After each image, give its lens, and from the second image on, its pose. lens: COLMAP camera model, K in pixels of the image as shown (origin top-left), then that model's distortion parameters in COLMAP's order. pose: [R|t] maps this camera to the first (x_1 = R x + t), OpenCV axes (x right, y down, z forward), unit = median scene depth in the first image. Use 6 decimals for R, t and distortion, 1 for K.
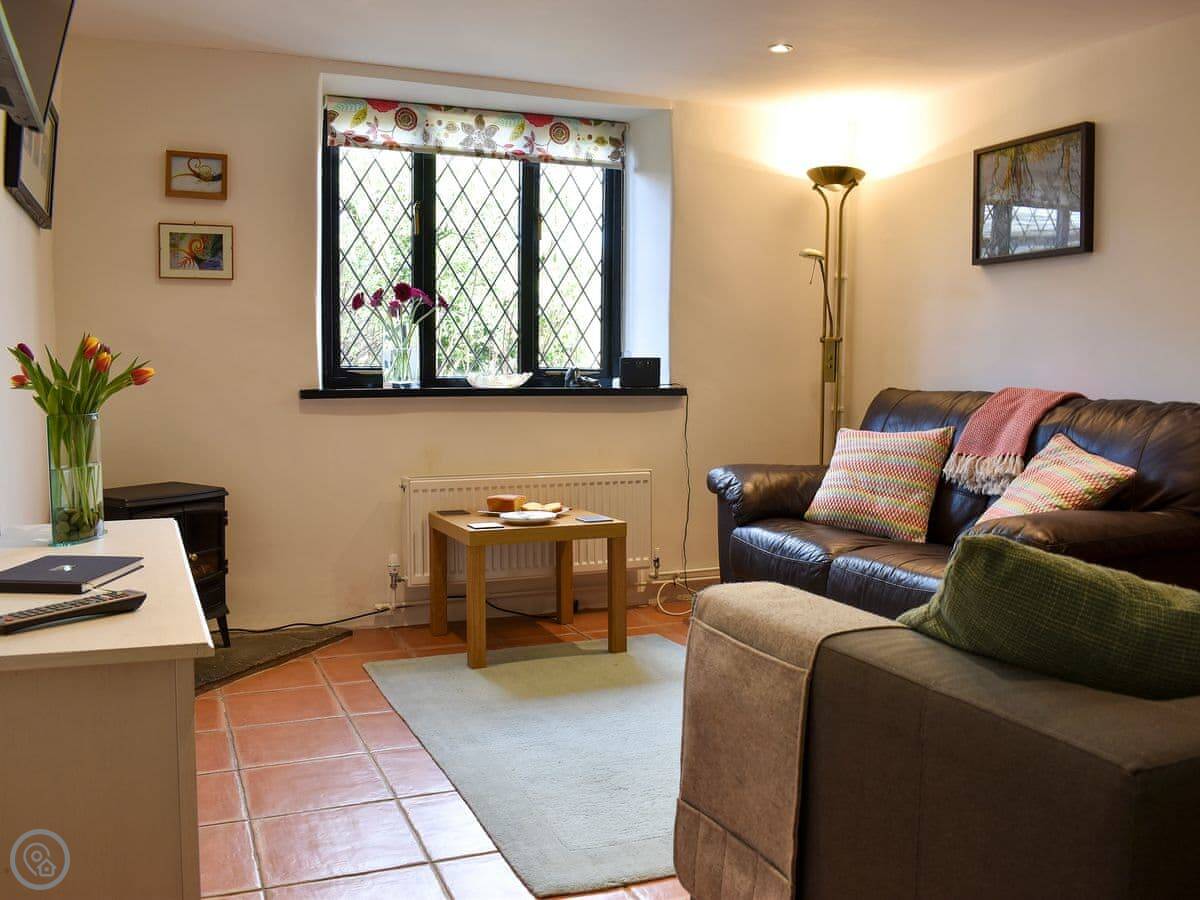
lens RADIAL K [[1027.7, 0, 600.0], [0, 1027.7, 450.0], [0, 0, 1]] dist [-0.111269, 0.004120]
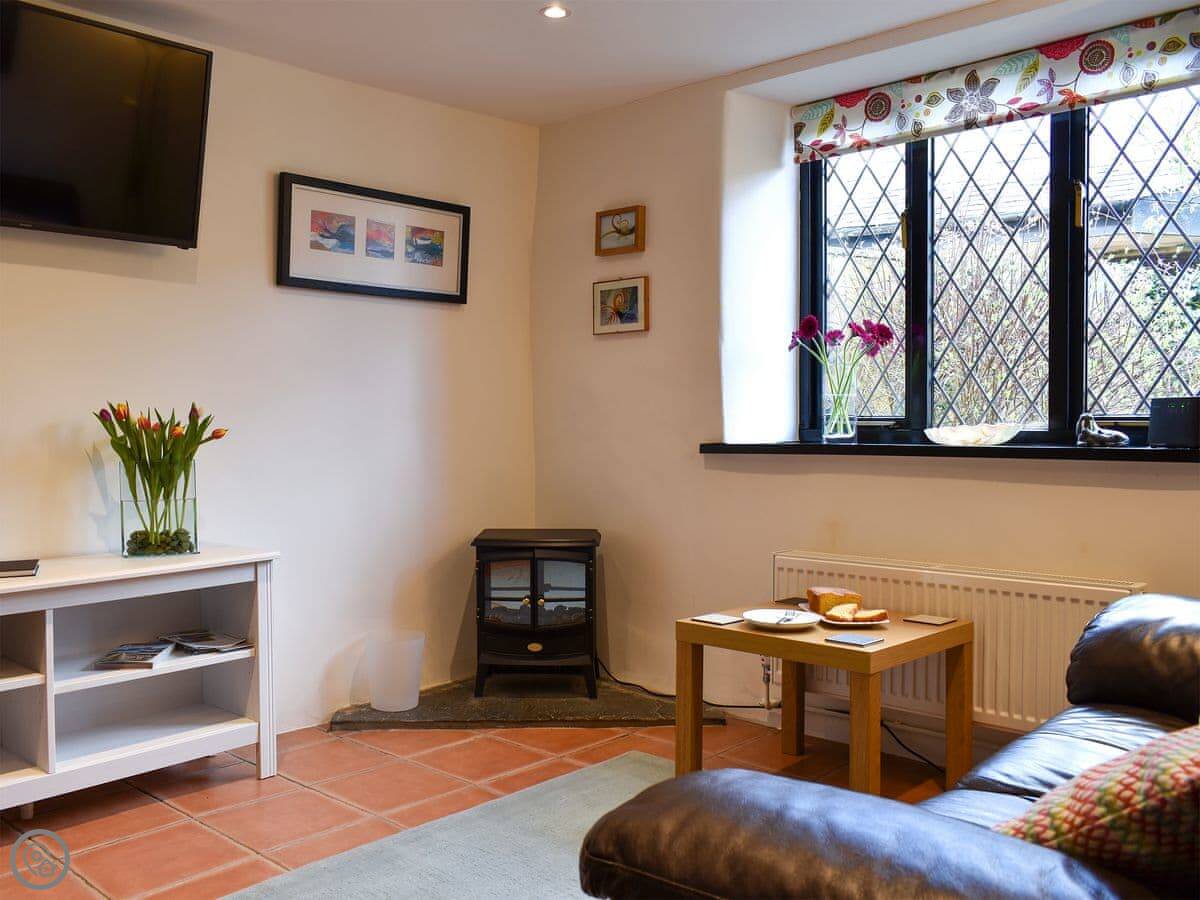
lens RADIAL K [[1051.1, 0, 600.0], [0, 1051.1, 450.0], [0, 0, 1]] dist [-0.009599, 0.001005]
pose [[0.401824, 0.018900, -0.915522, 0.501399], [-0.058276, 0.998288, -0.004969, -0.039855], [0.913861, 0.055350, 0.402237, 0.492878]]
